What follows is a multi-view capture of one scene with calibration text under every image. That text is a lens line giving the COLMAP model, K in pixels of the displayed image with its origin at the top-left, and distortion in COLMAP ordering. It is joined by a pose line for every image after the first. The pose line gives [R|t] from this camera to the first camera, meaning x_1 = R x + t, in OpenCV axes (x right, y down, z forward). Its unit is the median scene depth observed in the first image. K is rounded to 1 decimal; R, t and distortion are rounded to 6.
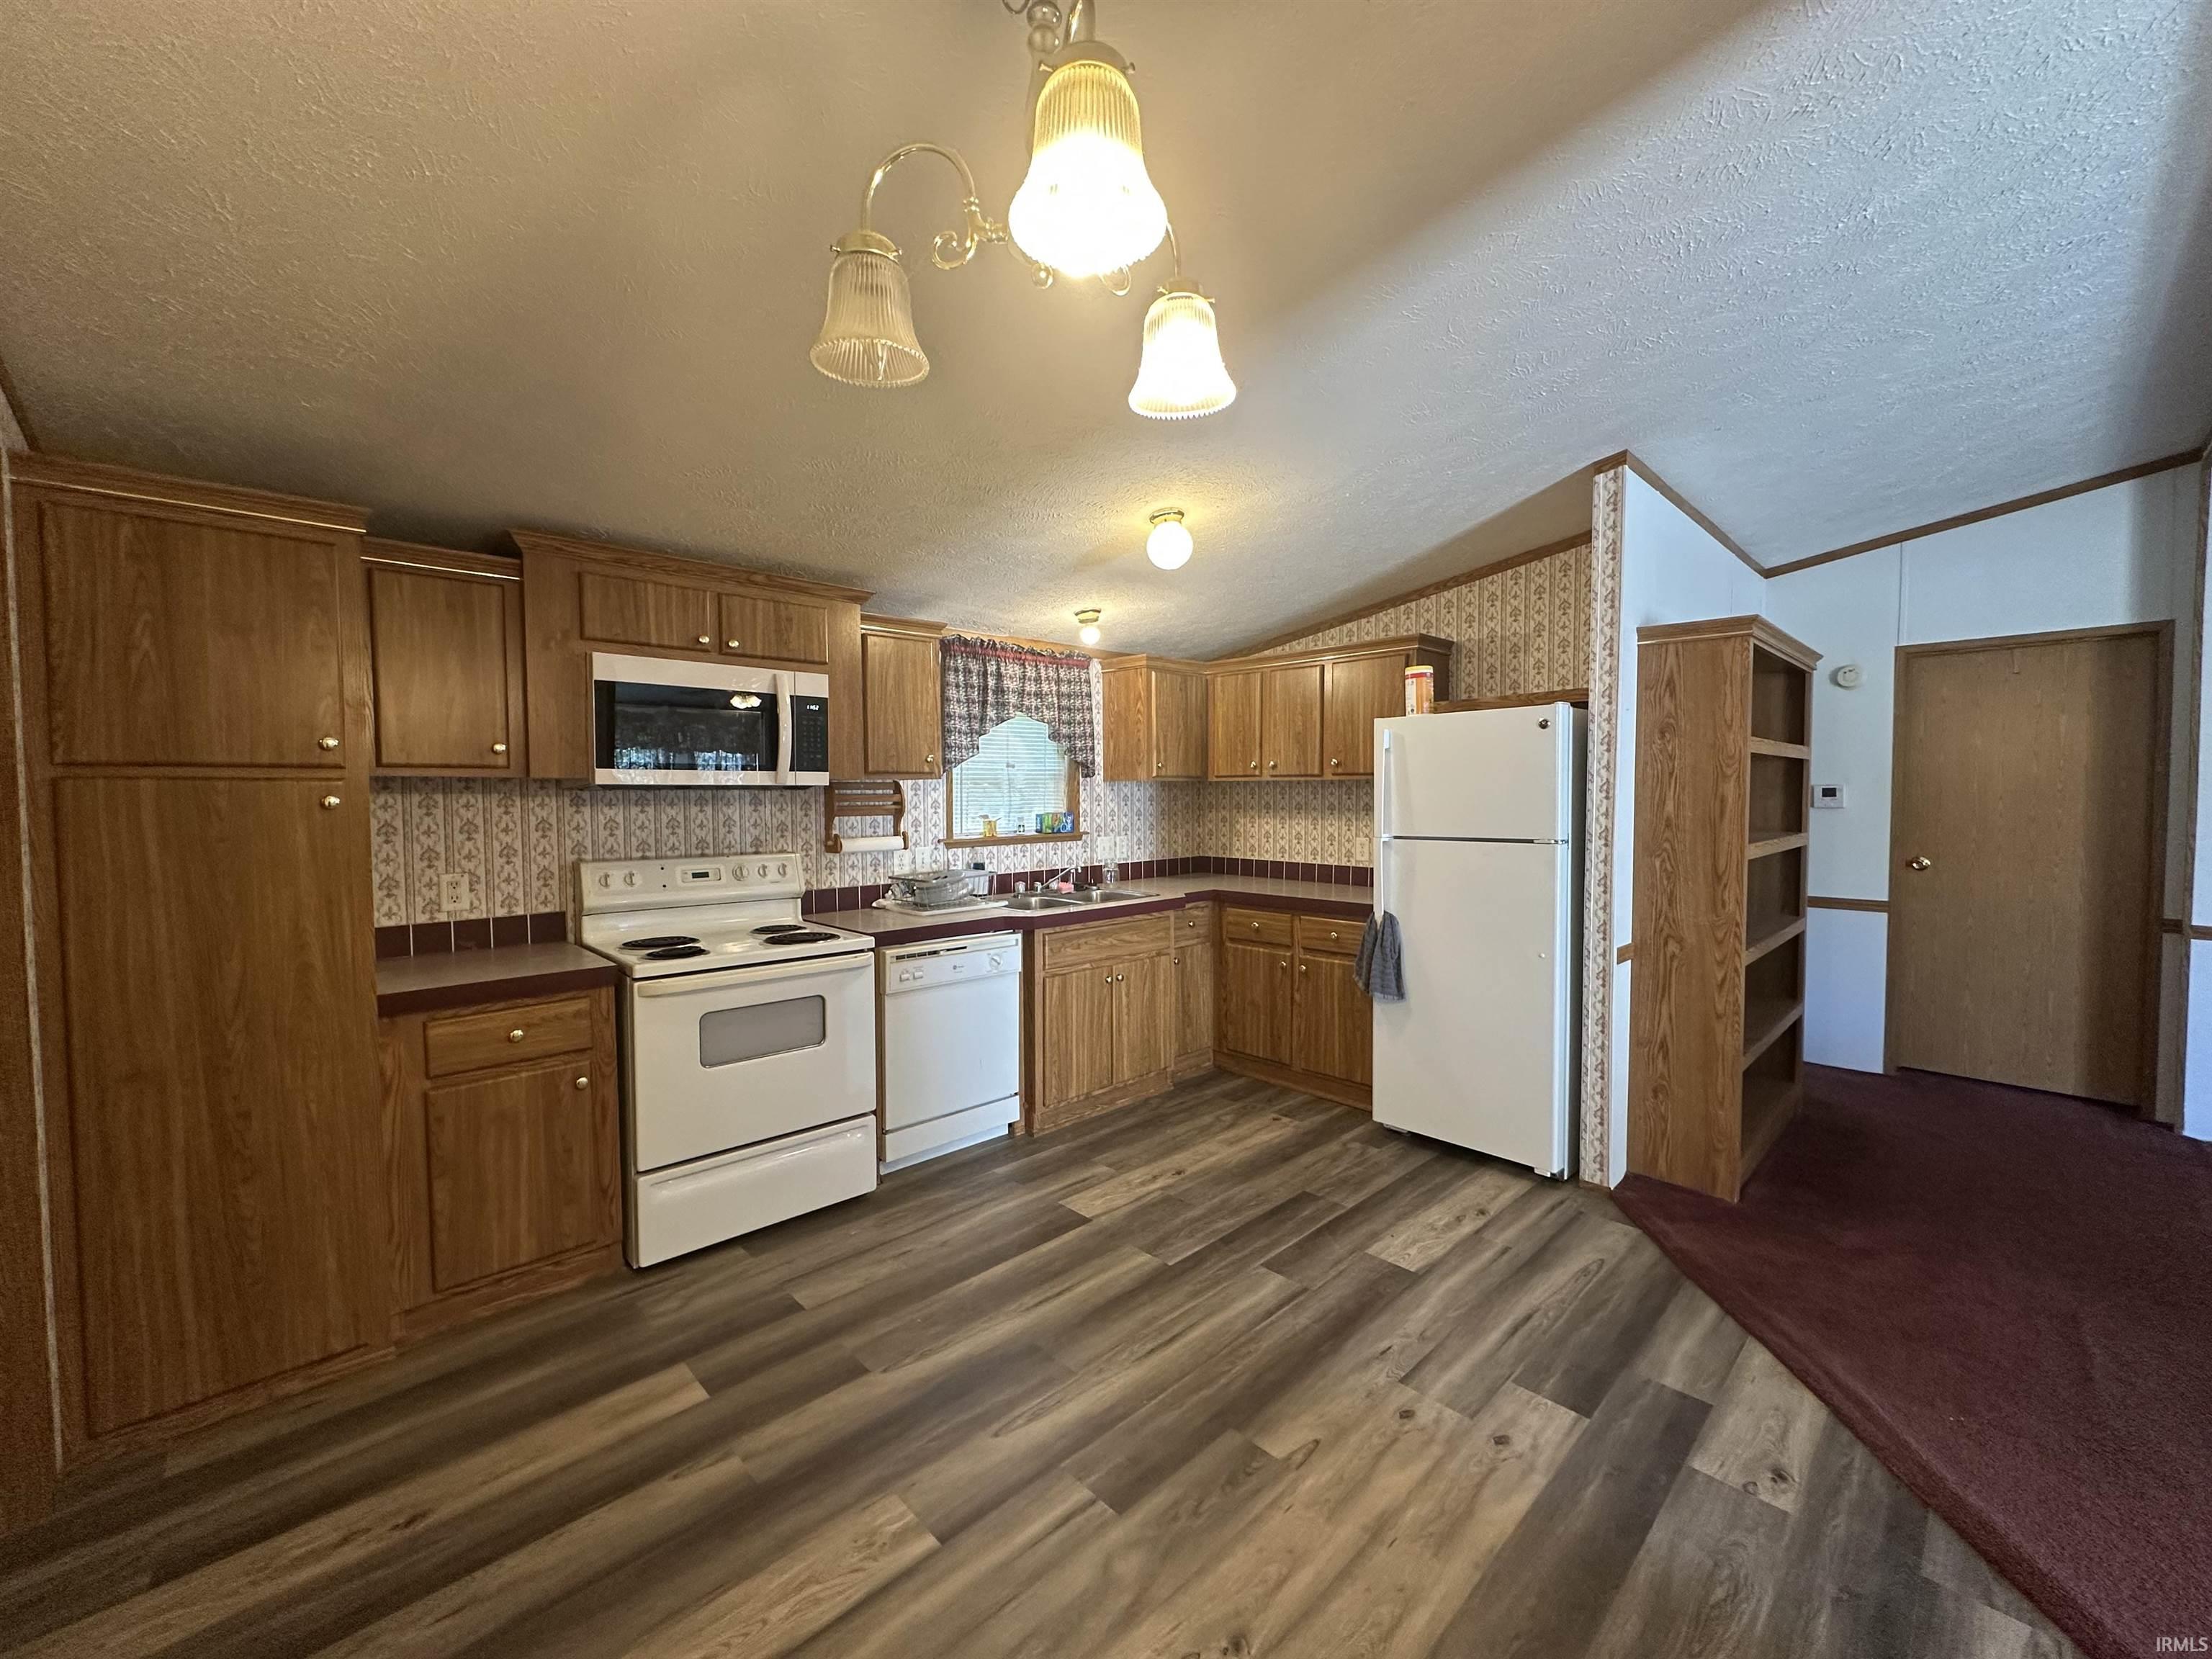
lens RADIAL K [[880.0, 0, 1101.9], [0, 880.0, 828.7], [0, 0, 1]] dist [-0.001634, 0.000298]
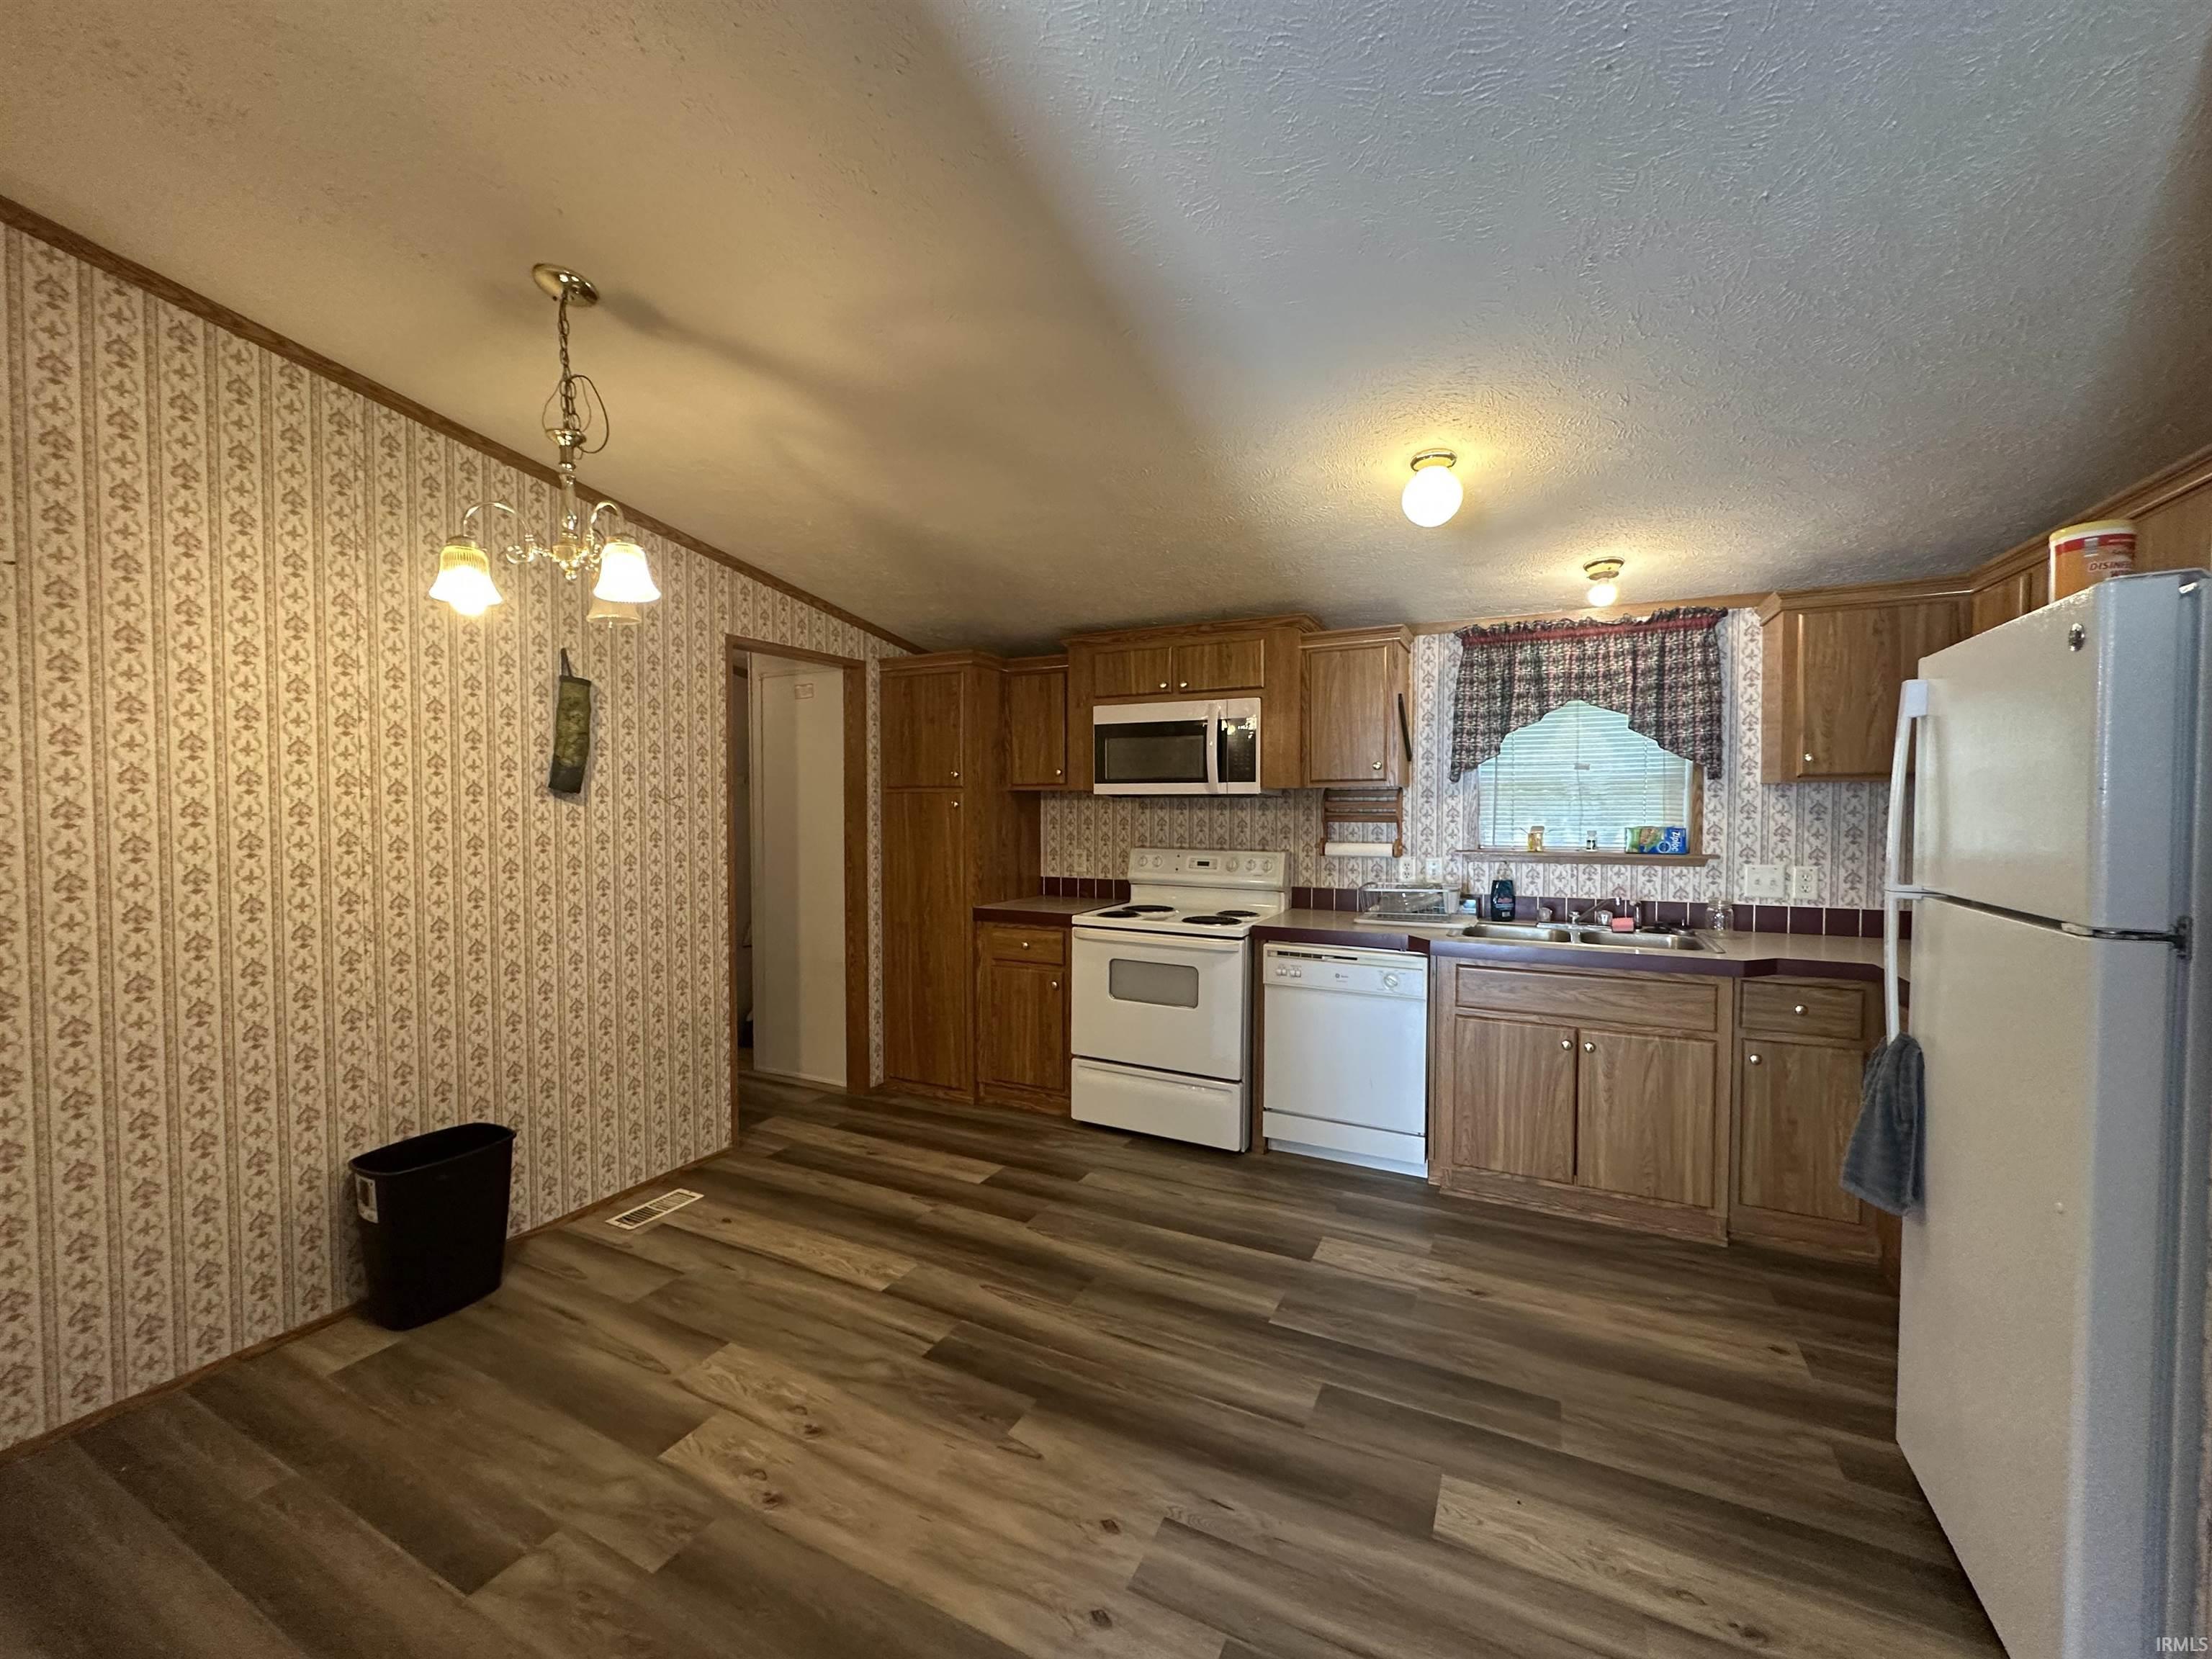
lens RADIAL K [[880.0, 0, 1101.9], [0, 880.0, 828.7], [0, 0, 1]] dist [-0.001634, 0.000298]
pose [[0.334391, 0.034941, -0.941786, 0.735519], [-0.037620, 0.999011, 0.023707, -0.024460], [0.941683, 0.027502, 0.335375, 0.444496]]
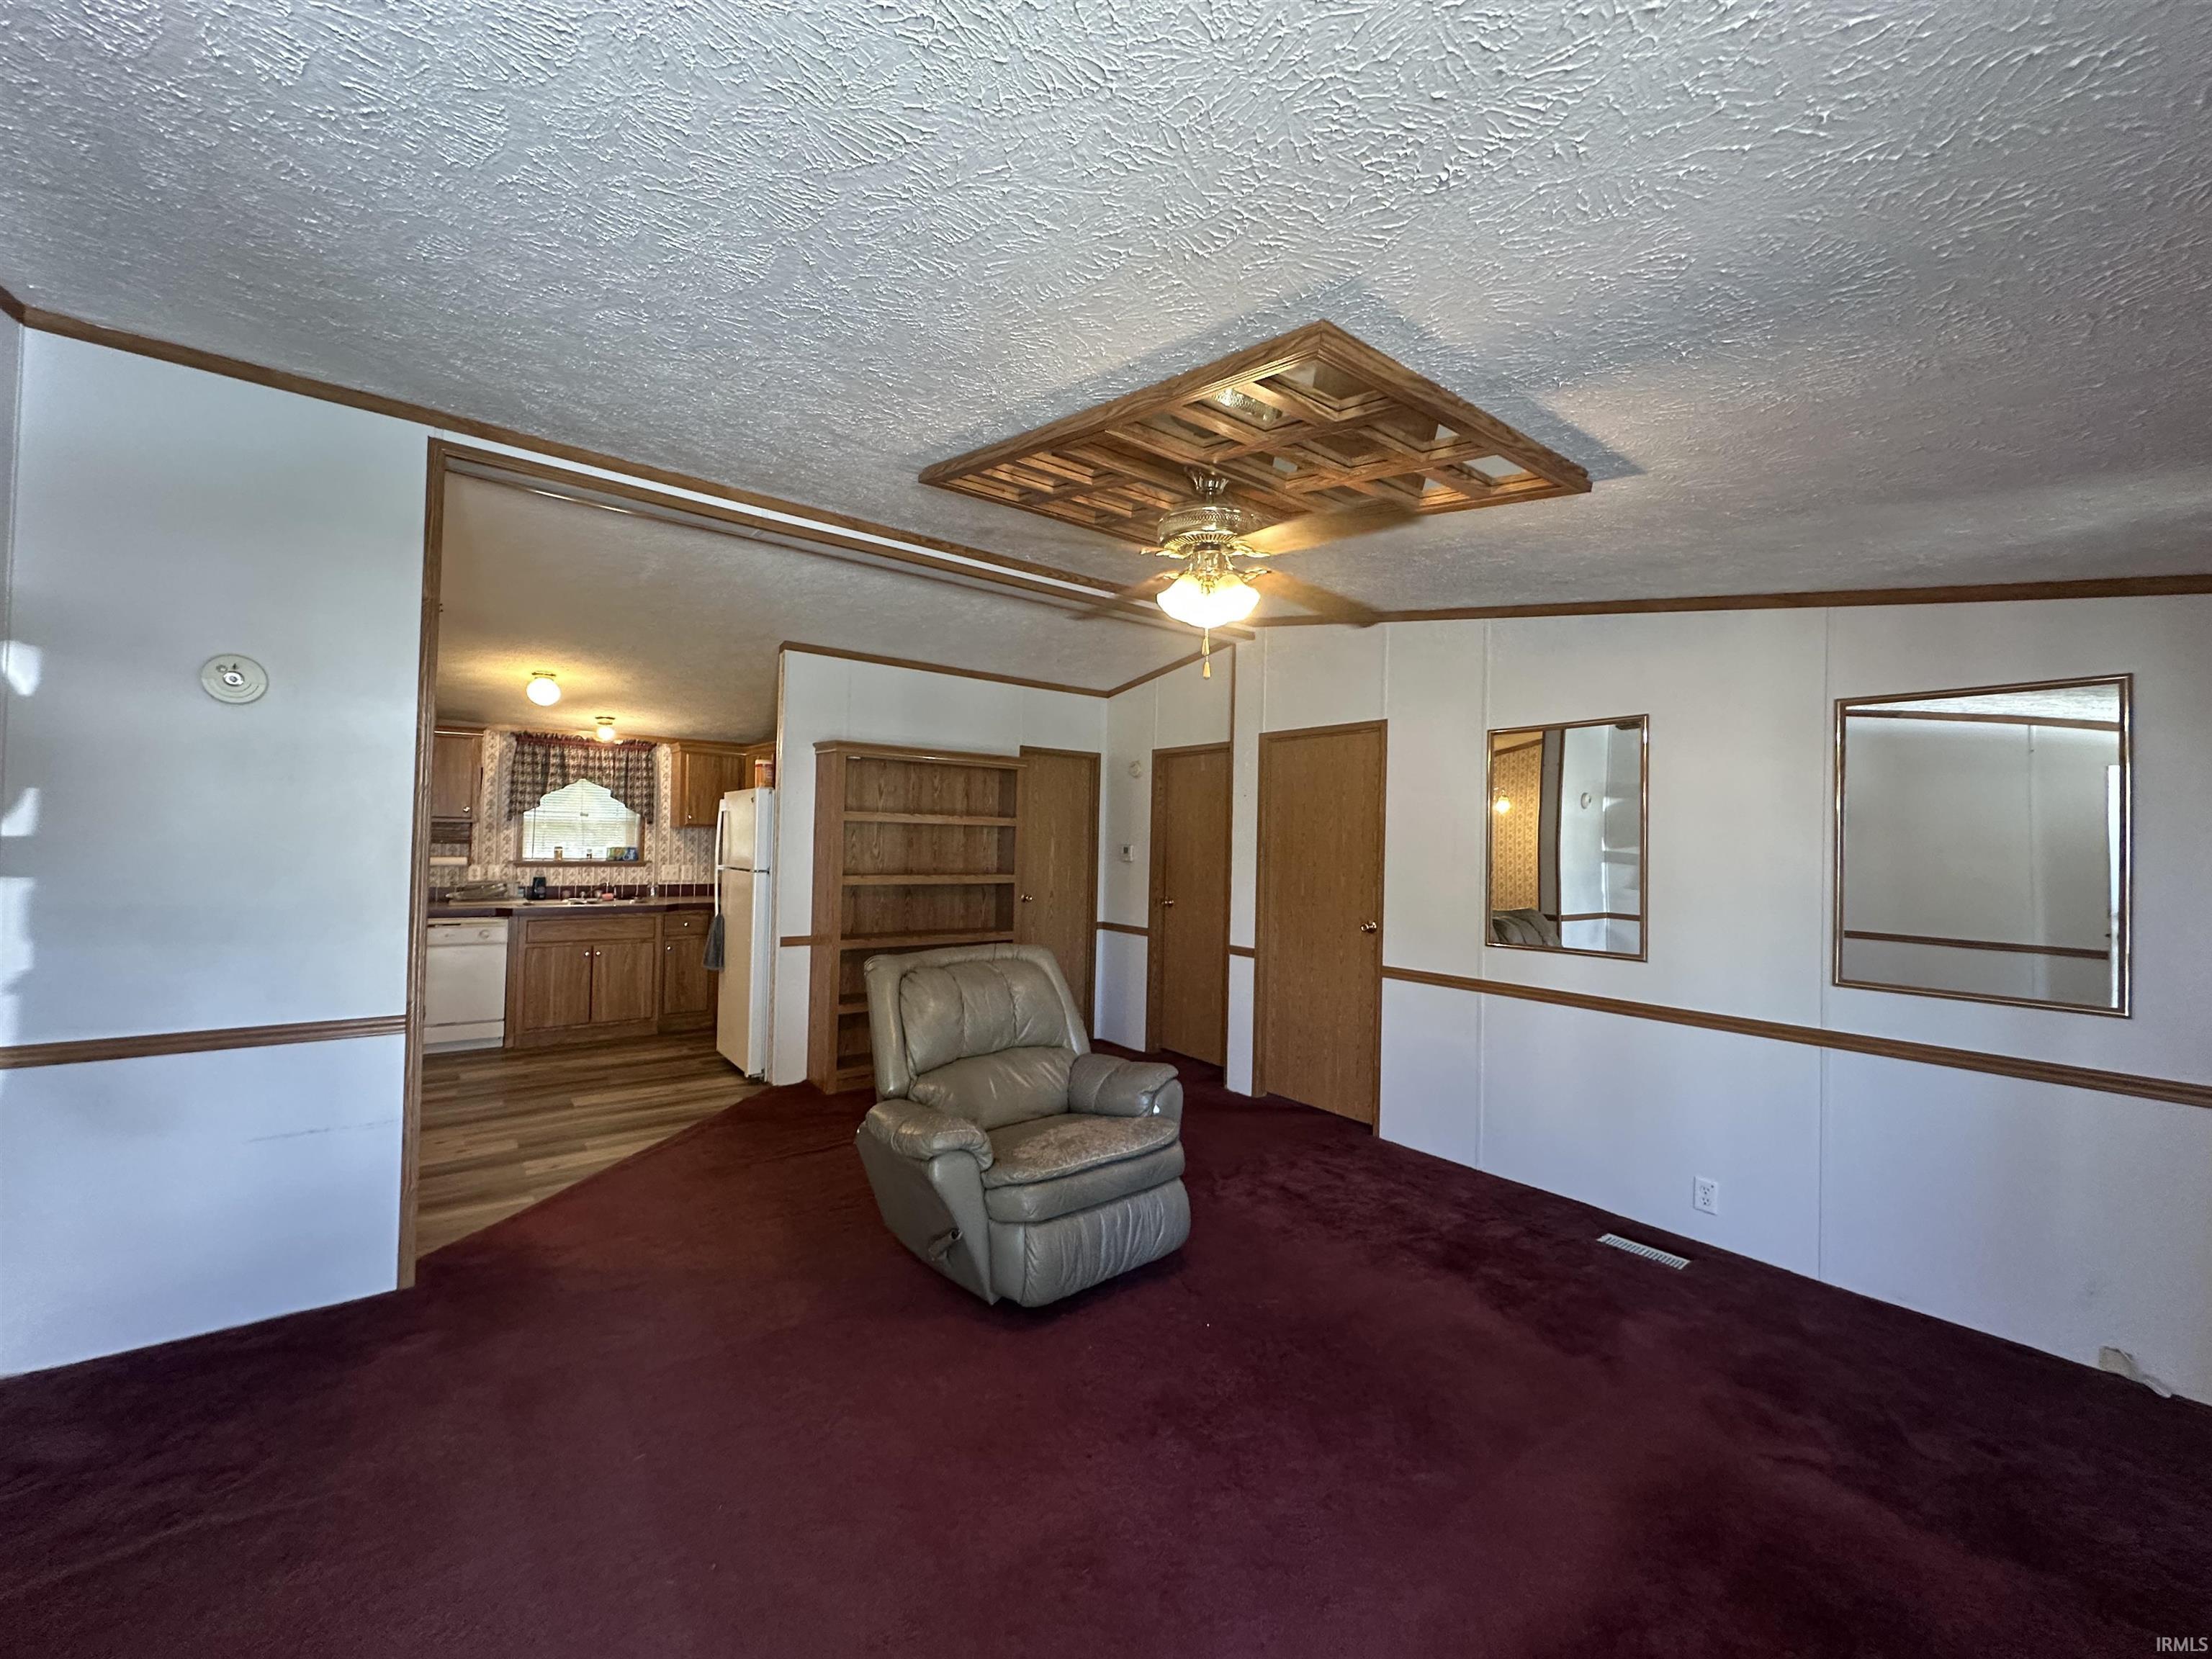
lens RADIAL K [[880.0, 0, 1101.9], [0, 880.0, 828.7], [0, 0, 1]] dist [-0.001634, 0.000298]
pose [[0.994685, 0.031126, -0.098151, 1.324195], [-0.036110, 0.998125, -0.049427, -0.007273], [0.096429, 0.052709, 0.993943, -0.587608]]
